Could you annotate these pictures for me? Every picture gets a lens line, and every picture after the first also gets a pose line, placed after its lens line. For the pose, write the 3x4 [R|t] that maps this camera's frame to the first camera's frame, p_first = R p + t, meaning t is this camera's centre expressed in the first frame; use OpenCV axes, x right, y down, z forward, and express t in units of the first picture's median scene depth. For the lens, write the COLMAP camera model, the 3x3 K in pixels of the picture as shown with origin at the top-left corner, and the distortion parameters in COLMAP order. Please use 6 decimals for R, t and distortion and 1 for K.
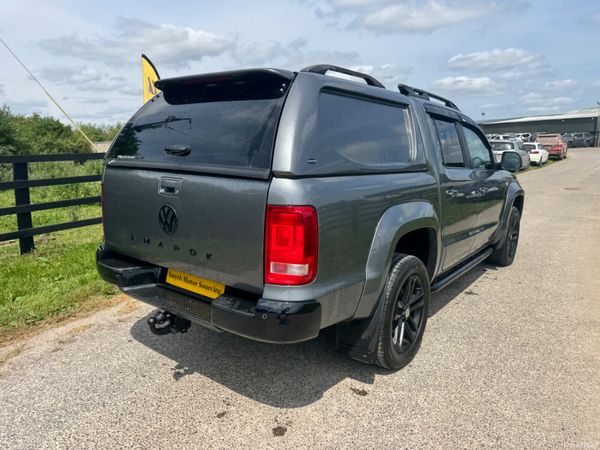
lens RADIAL K [[427.1, 0, 299.2], [0, 427.1, 222.1], [0, 0, 1]] dist [0.022449, -0.027641]
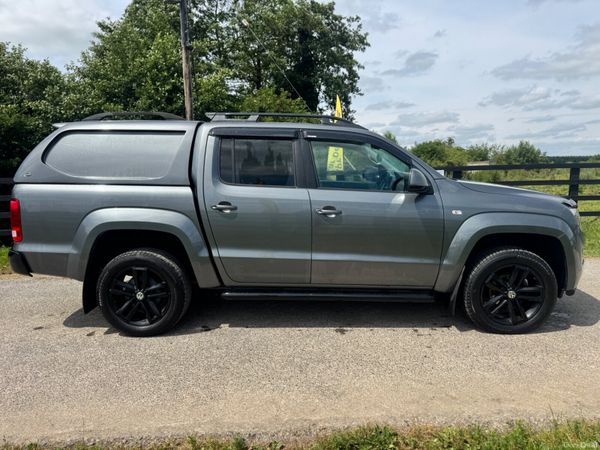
lens RADIAL K [[427.1, 0, 301.6], [0, 427.1, 224.8], [0, 0, 1]] dist [0.022449, -0.027641]
pose [[0.588496, 0.093234, -0.803106, 1.198990], [-0.124171, 0.991966, 0.024170, -0.069447], [0.798908, 0.085498, 0.595345, 0.470456]]
